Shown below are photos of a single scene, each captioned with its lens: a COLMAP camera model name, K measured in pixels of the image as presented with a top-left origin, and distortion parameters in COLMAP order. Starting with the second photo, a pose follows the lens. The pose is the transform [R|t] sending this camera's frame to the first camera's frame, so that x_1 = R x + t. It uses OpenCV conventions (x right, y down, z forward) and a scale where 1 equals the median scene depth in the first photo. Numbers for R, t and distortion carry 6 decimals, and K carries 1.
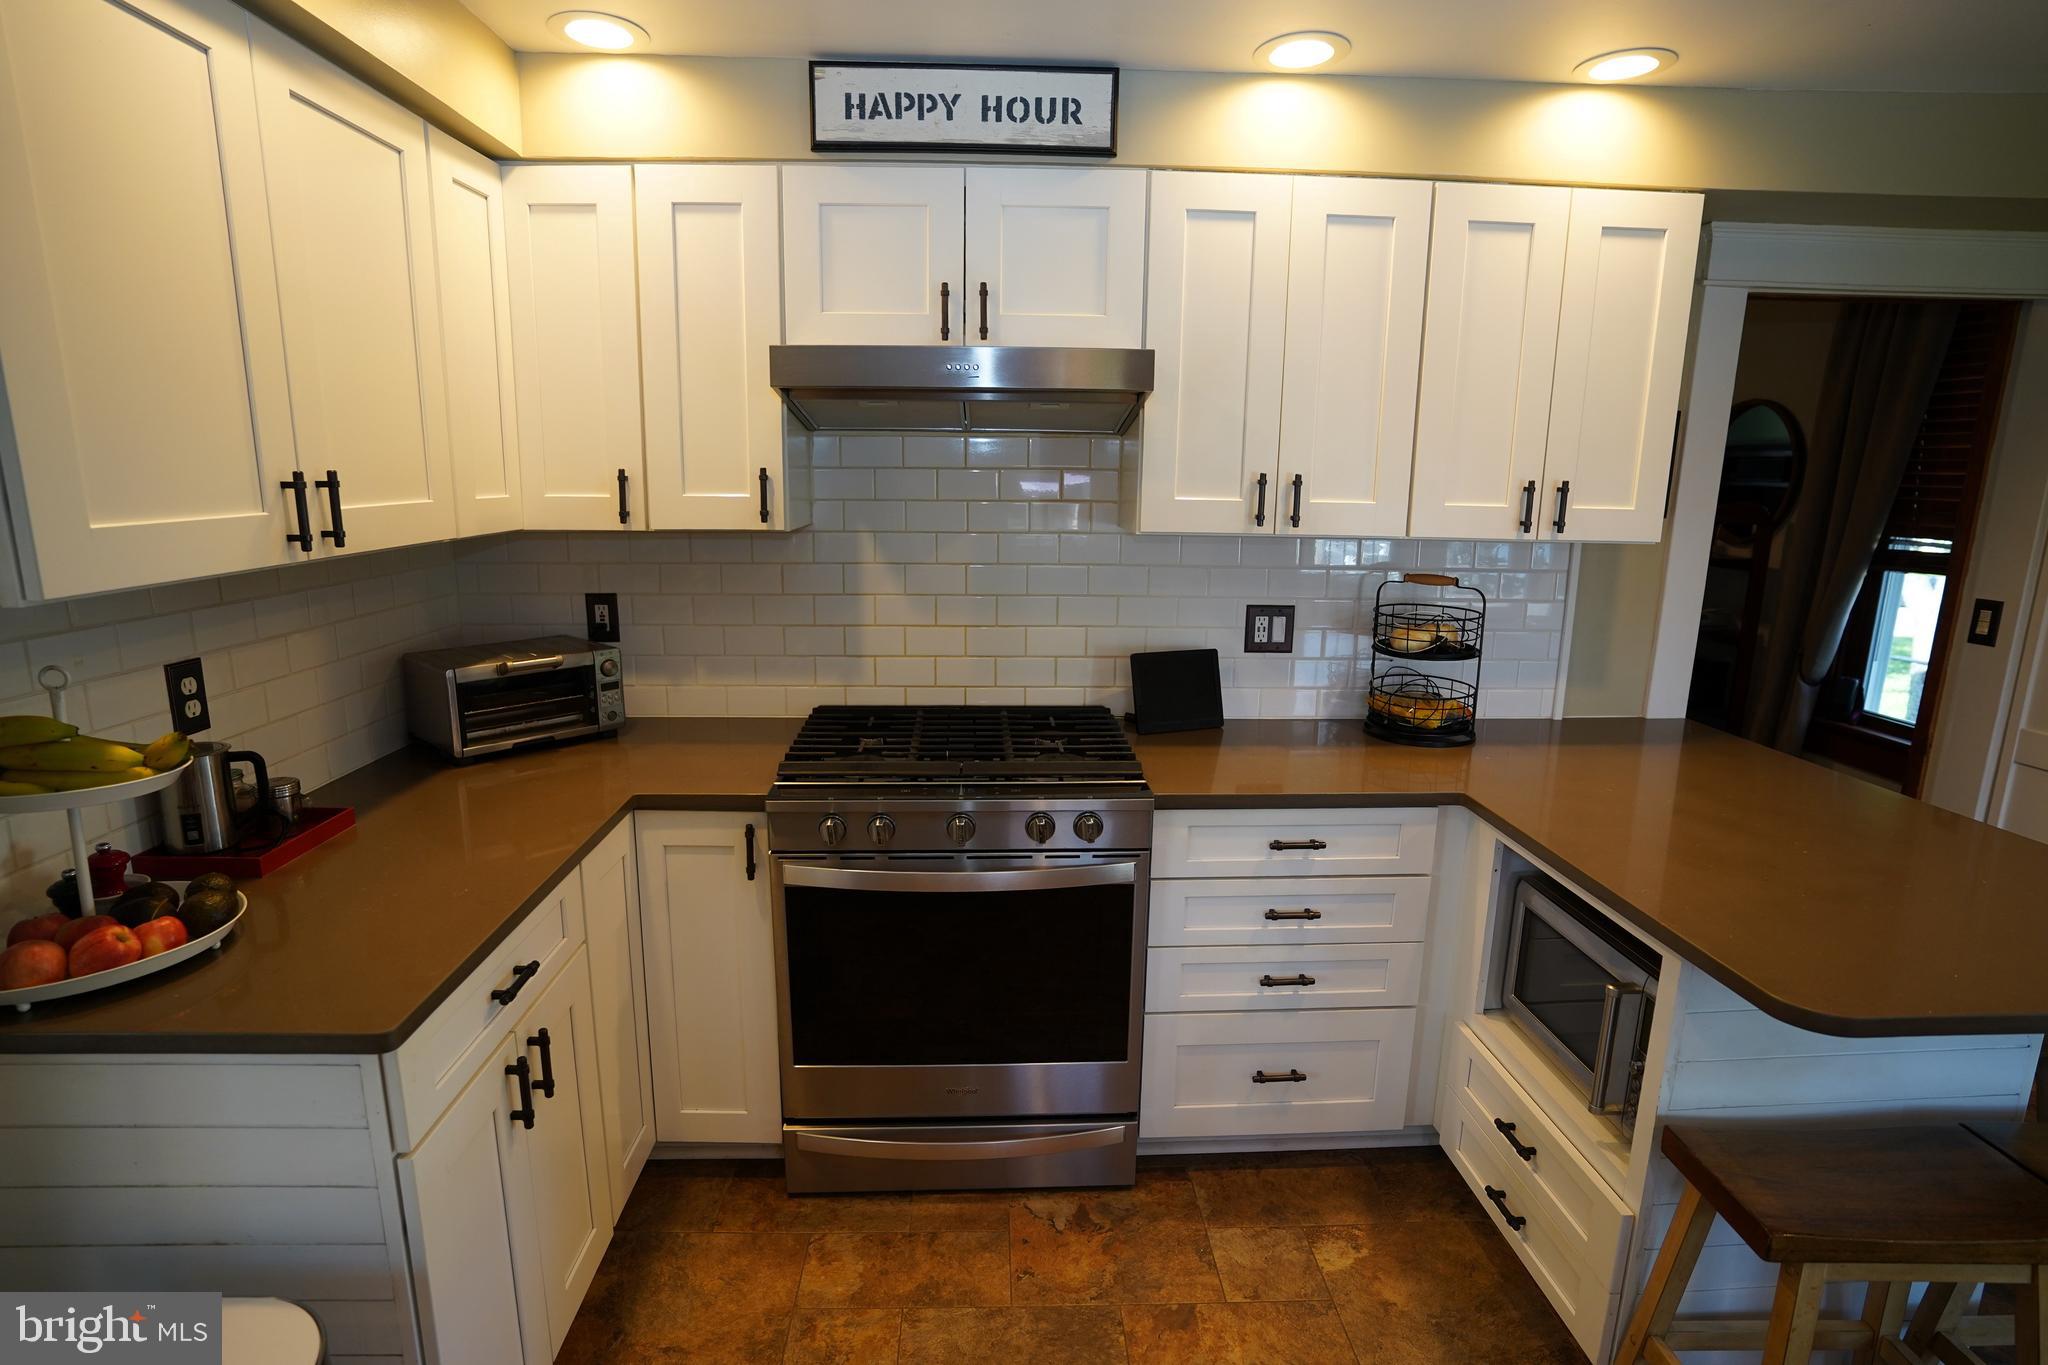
lens RADIAL K [[1011.1, 0, 1021.1], [0, 1011.1, 685.5], [0, 0, 1]] dist [-0.082244, 0.042457]
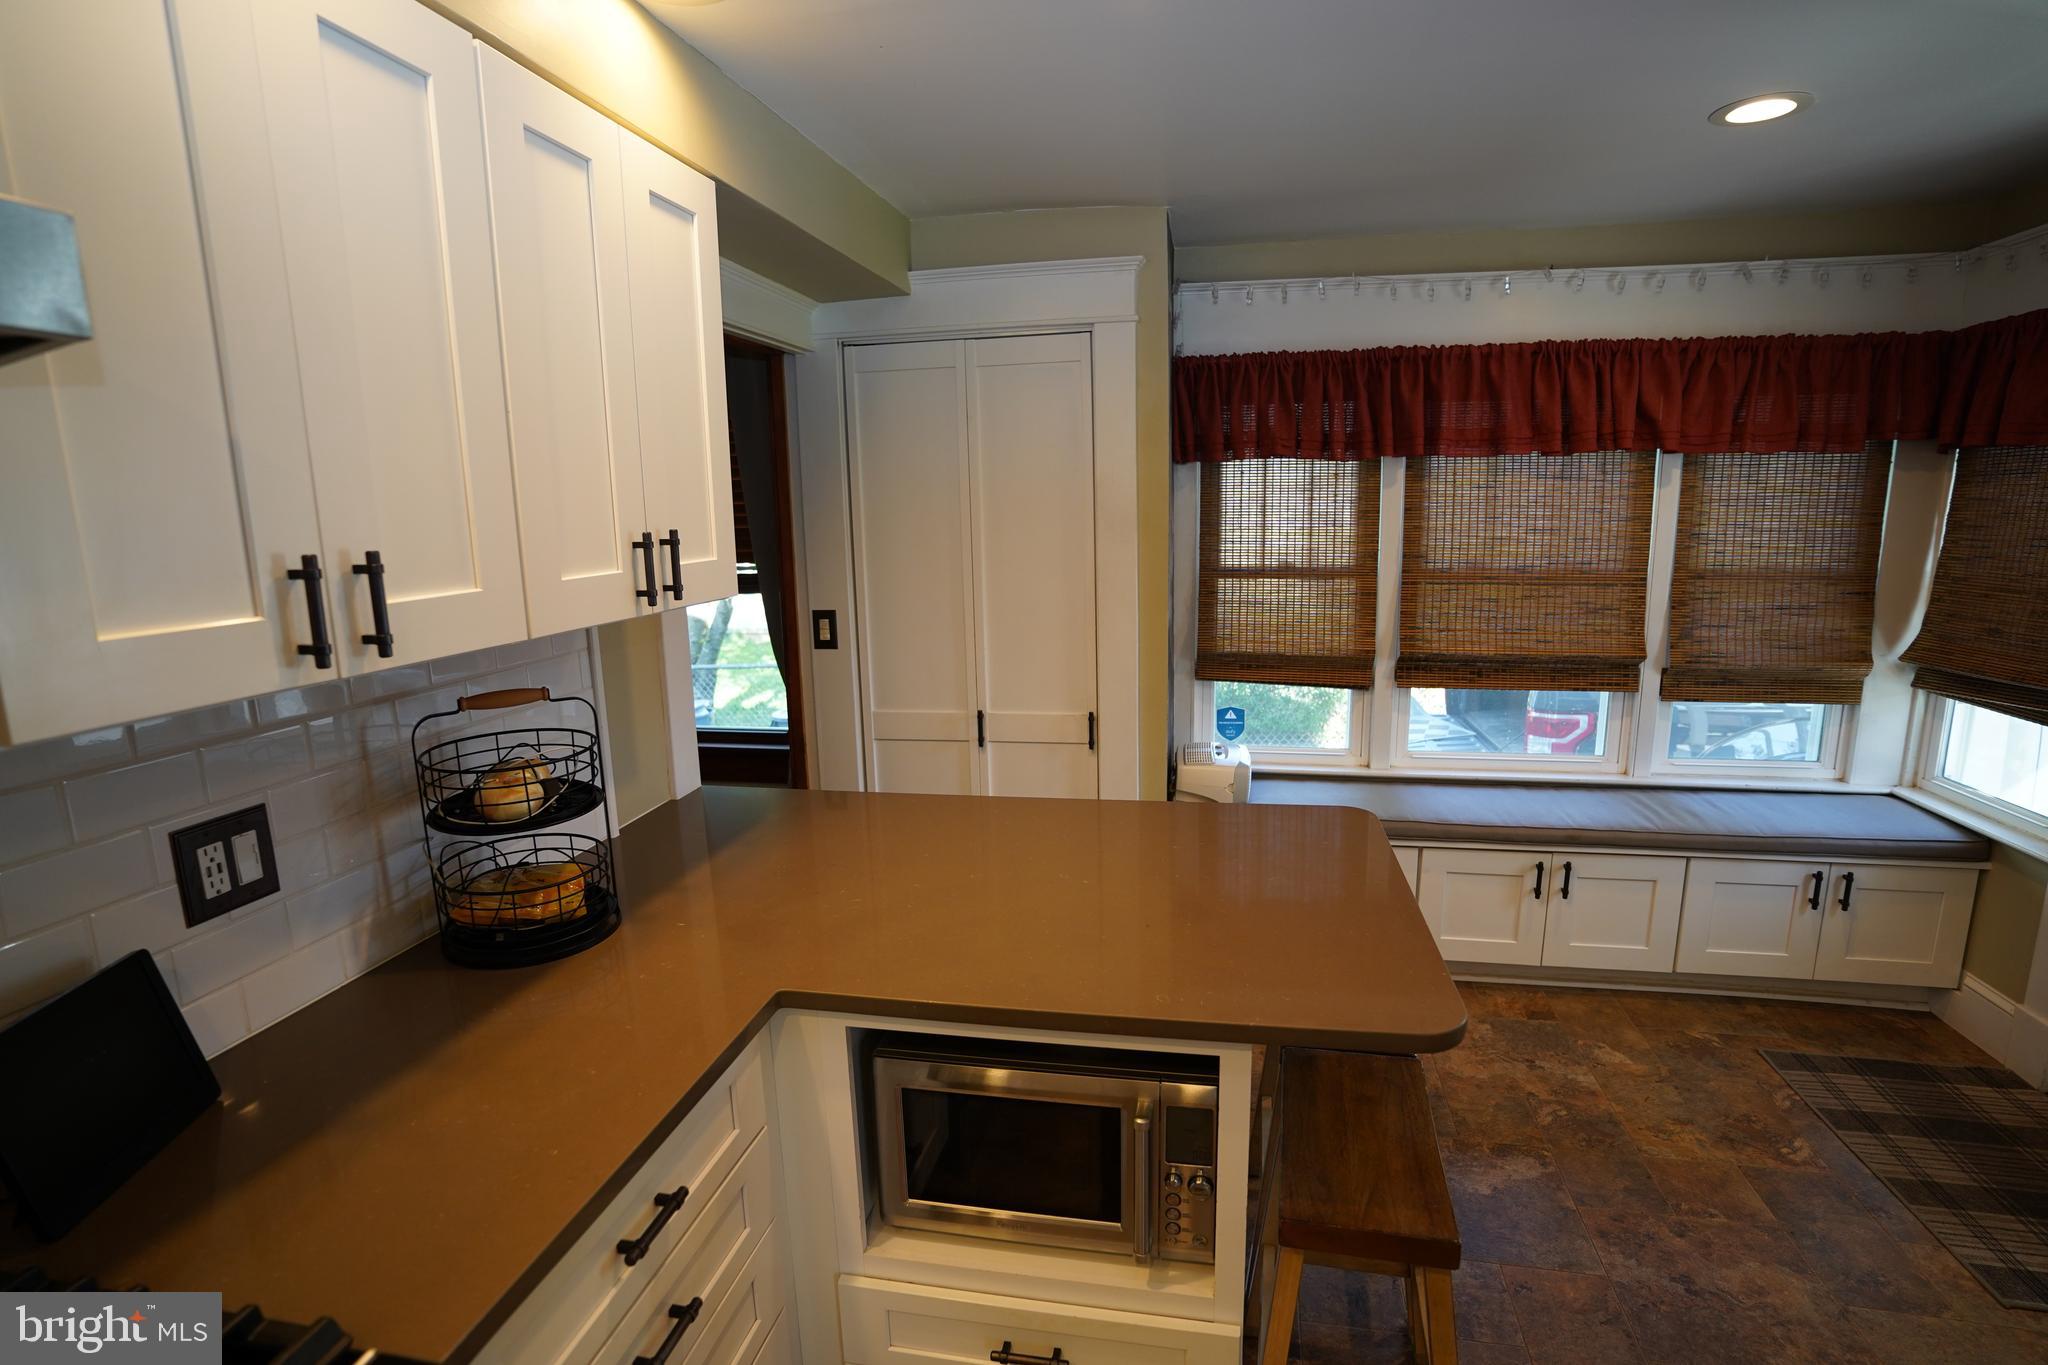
lens RADIAL K [[983.2, 0, 1043.0], [0, 983.2, 690.3], [0, 0, 1]] dist [-0.048316, 0.000511]
pose [[0.225403, -0.199620, 0.953596, -0.109118], [0.222222, 0.963517, 0.149170, -0.144613], [-0.948584, 0.178287, 0.261540, 0.589578]]
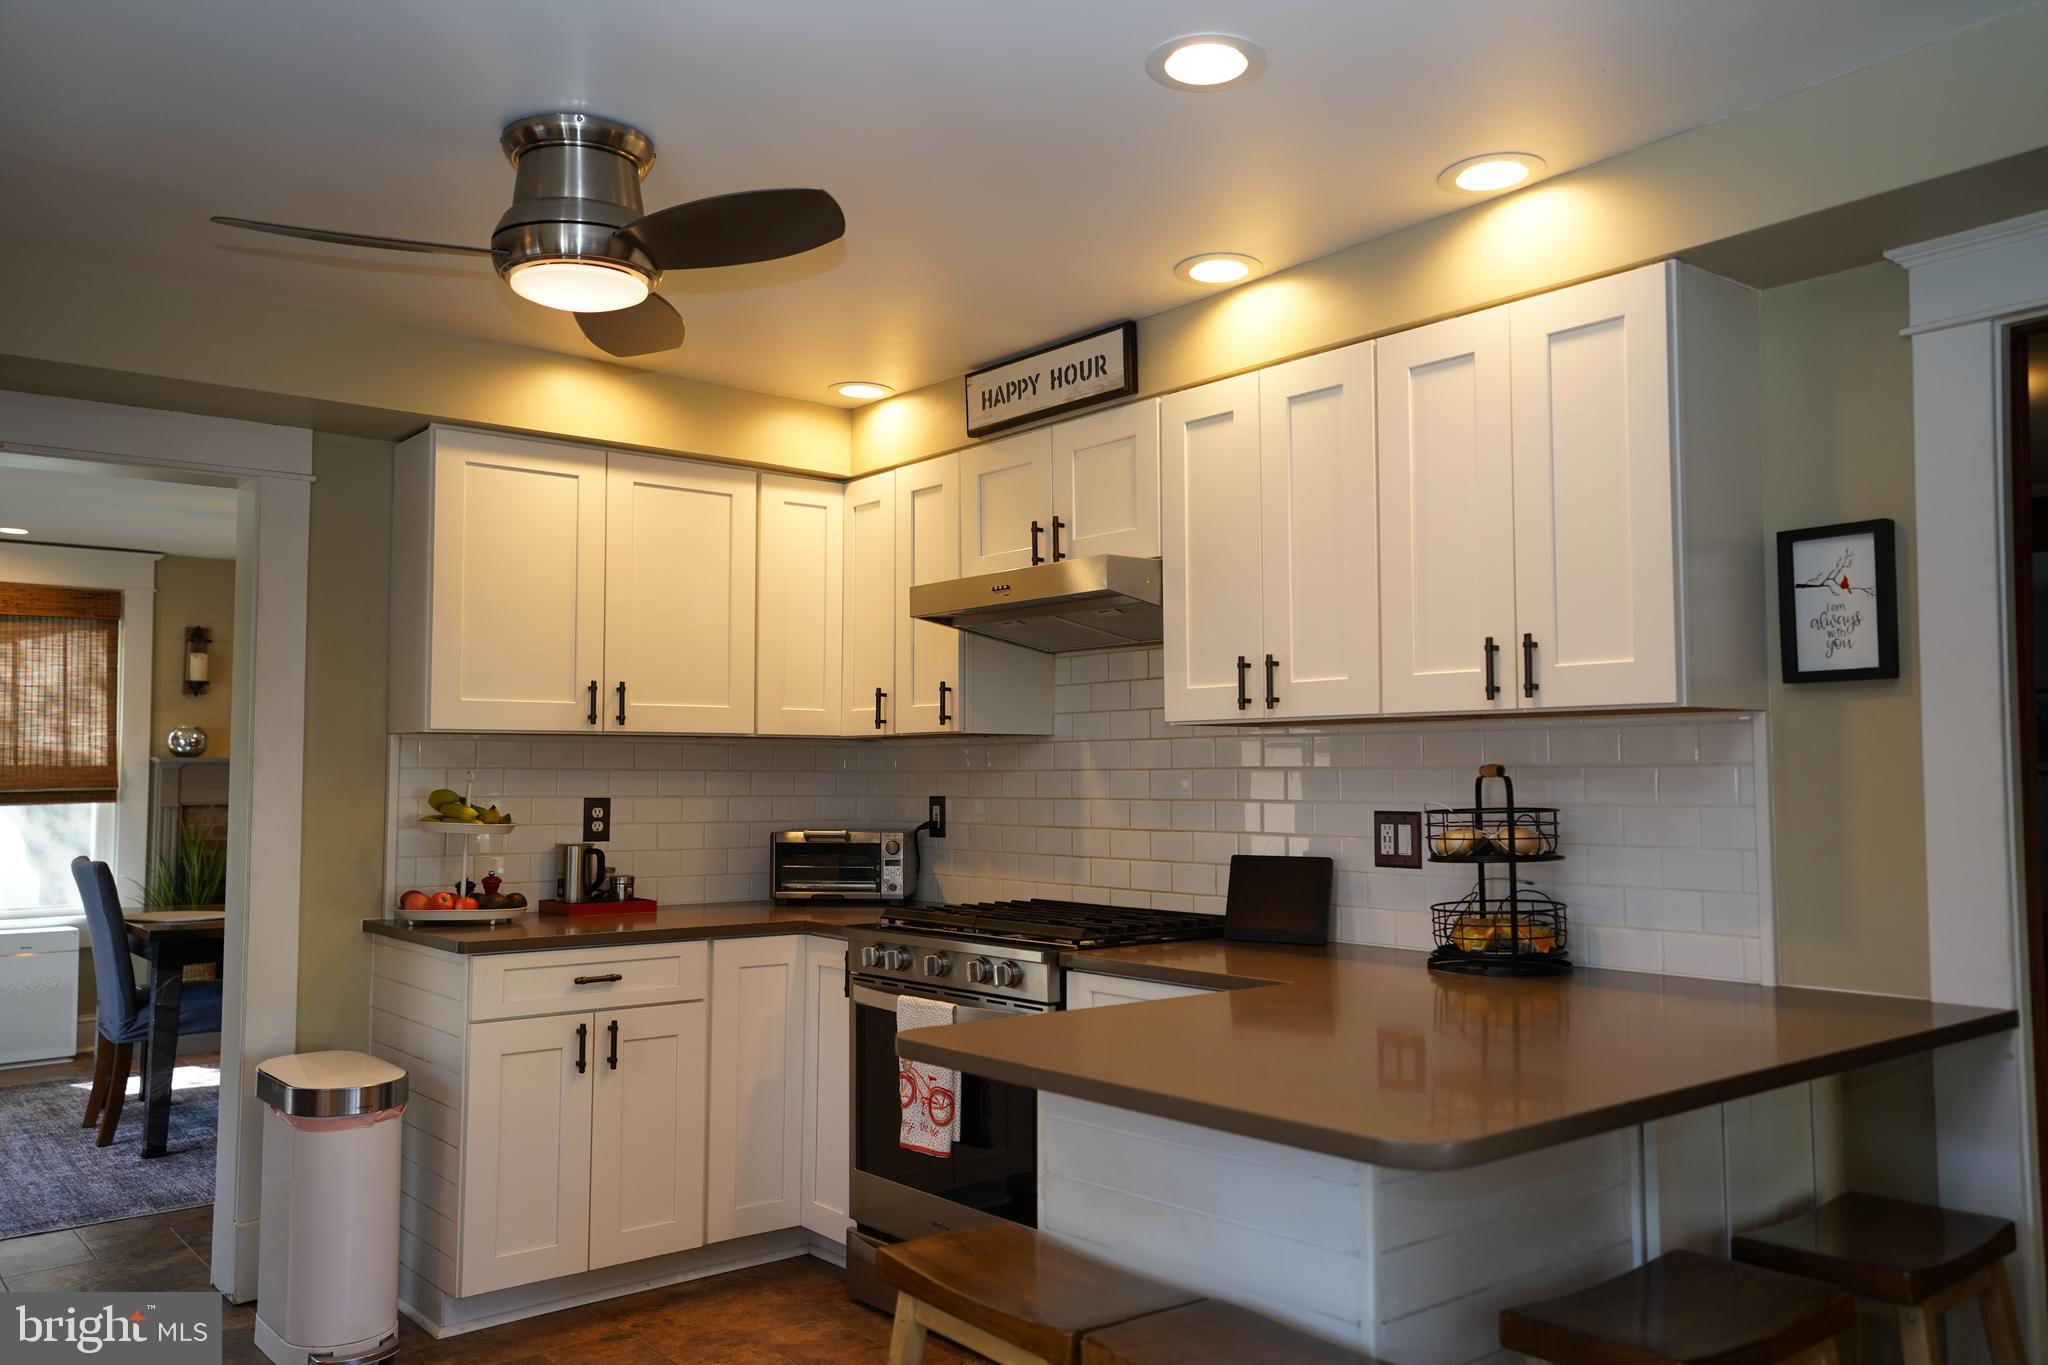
lens RADIAL K [[1529.6, 0, 1024.0], [0, 1529.6, 682.5], [0, 0, 1]] dist [-0.005773, -0.000734]
pose [[0.613593, -0.060571, -0.787296, 1.316027], [-0.154554, 0.968555, -0.194971, 0.141610], [0.774349, 0.241313, 0.584937, -0.038596]]
